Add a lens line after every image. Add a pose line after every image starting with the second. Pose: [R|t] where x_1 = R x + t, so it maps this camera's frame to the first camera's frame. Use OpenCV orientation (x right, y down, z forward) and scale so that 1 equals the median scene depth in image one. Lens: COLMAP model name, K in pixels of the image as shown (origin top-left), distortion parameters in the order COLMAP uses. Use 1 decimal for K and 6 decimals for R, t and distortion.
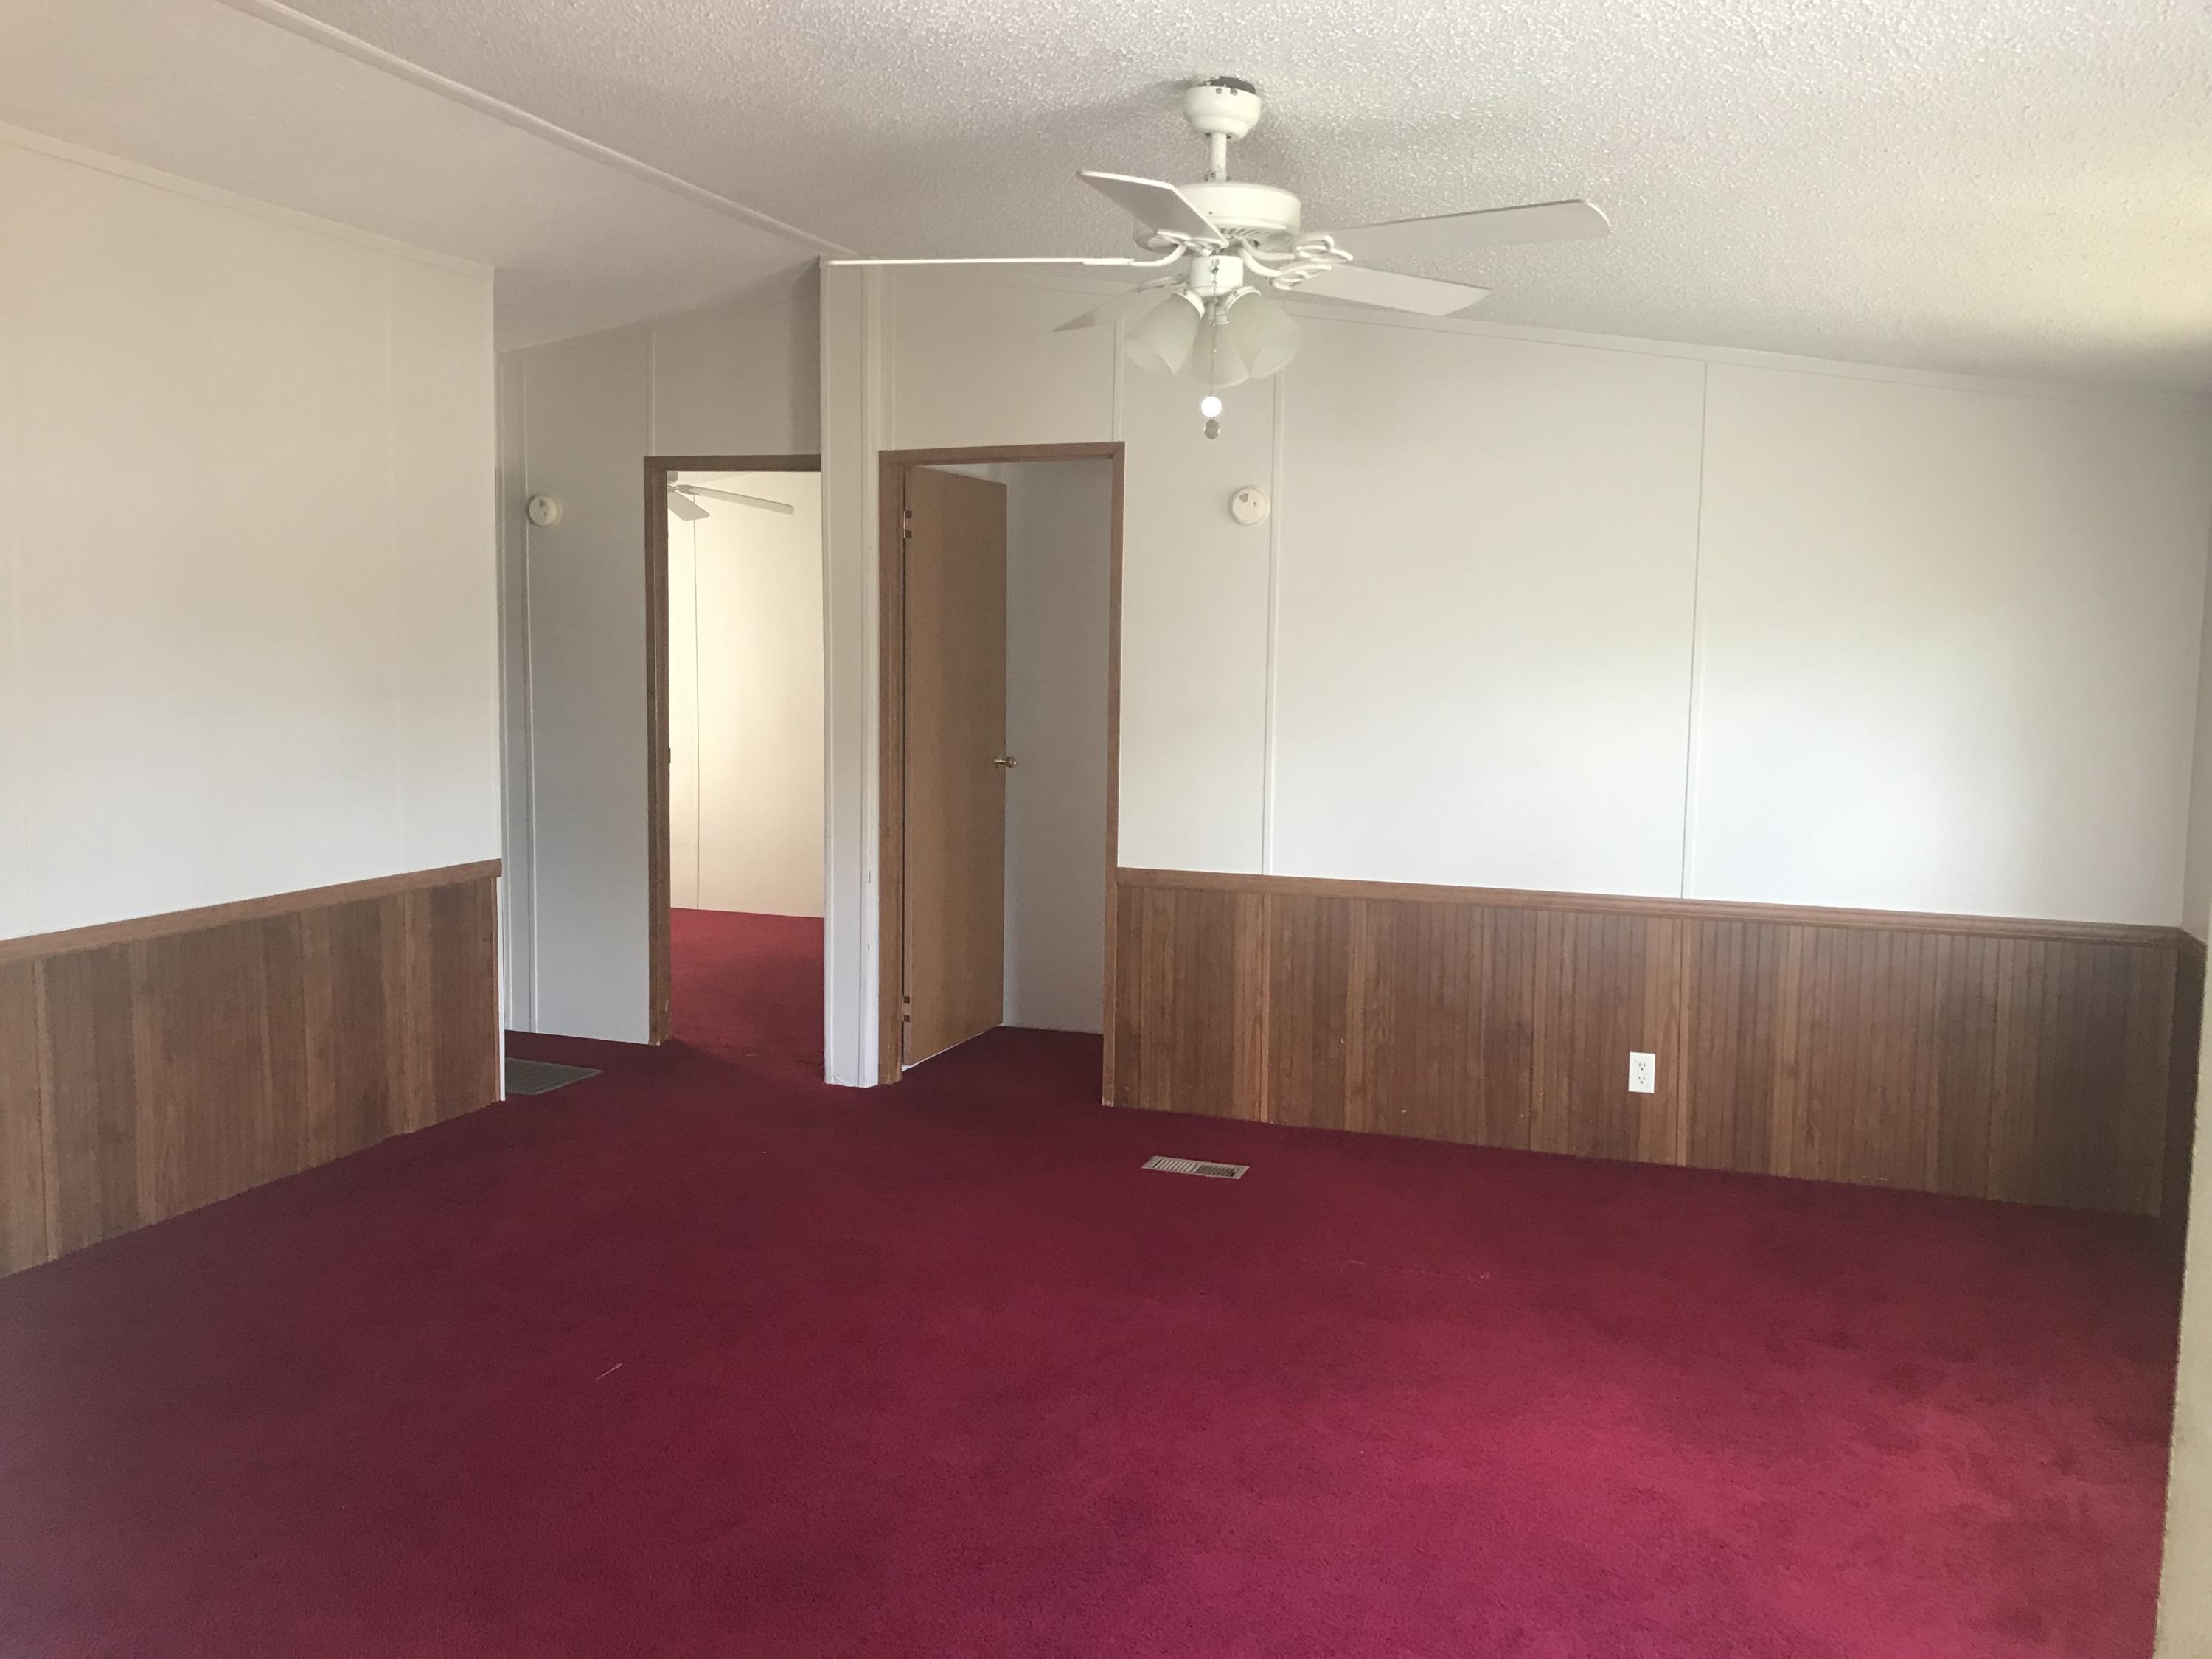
lens RADIAL K [[1755.7, 0, 1106.0], [0, 1755.7, 829.5], [0, 0, 1]] dist [0.000411, -0.068993]
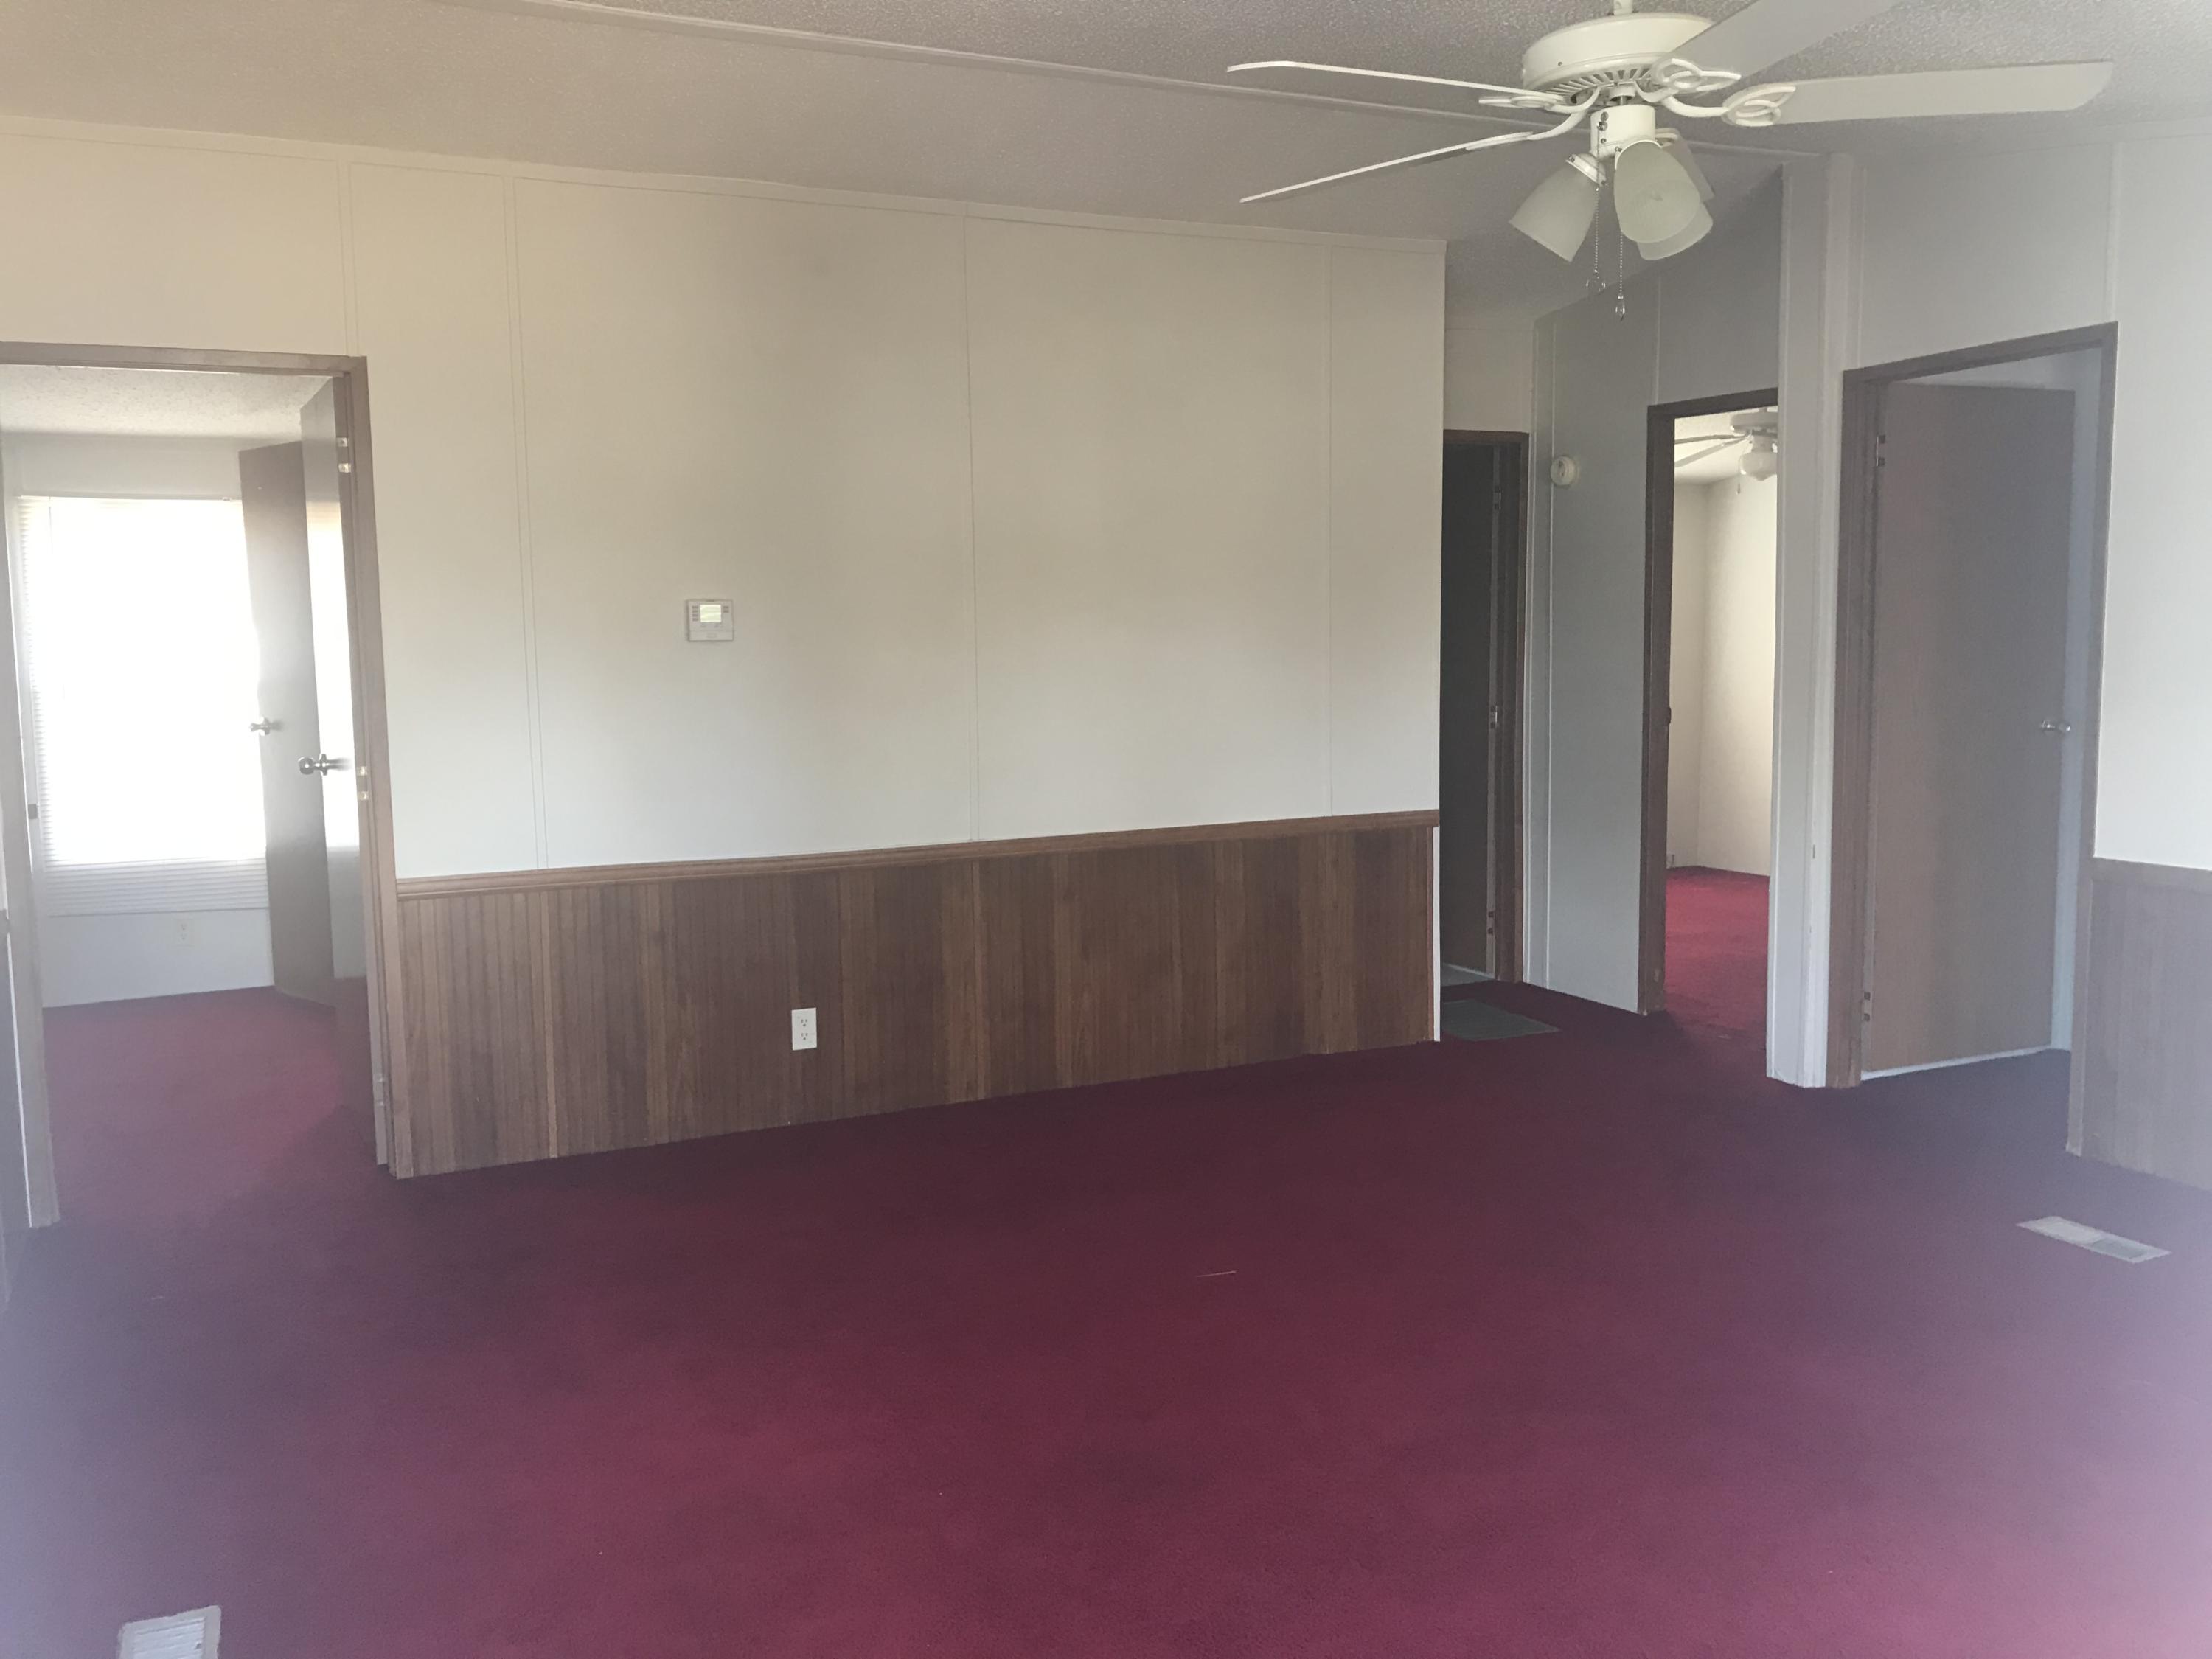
lens RADIAL K [[1795.2, 0, 1106.0], [0, 1795.2, 829.5], [0, 0, 1]] dist [-0.012781, -0.008752]
pose [[0.688726, 0.054005, -0.723008, 0.313477], [-0.047185, 0.998447, 0.029631, 0.006666], [0.723485, 0.013707, 0.690204, 0.126274]]
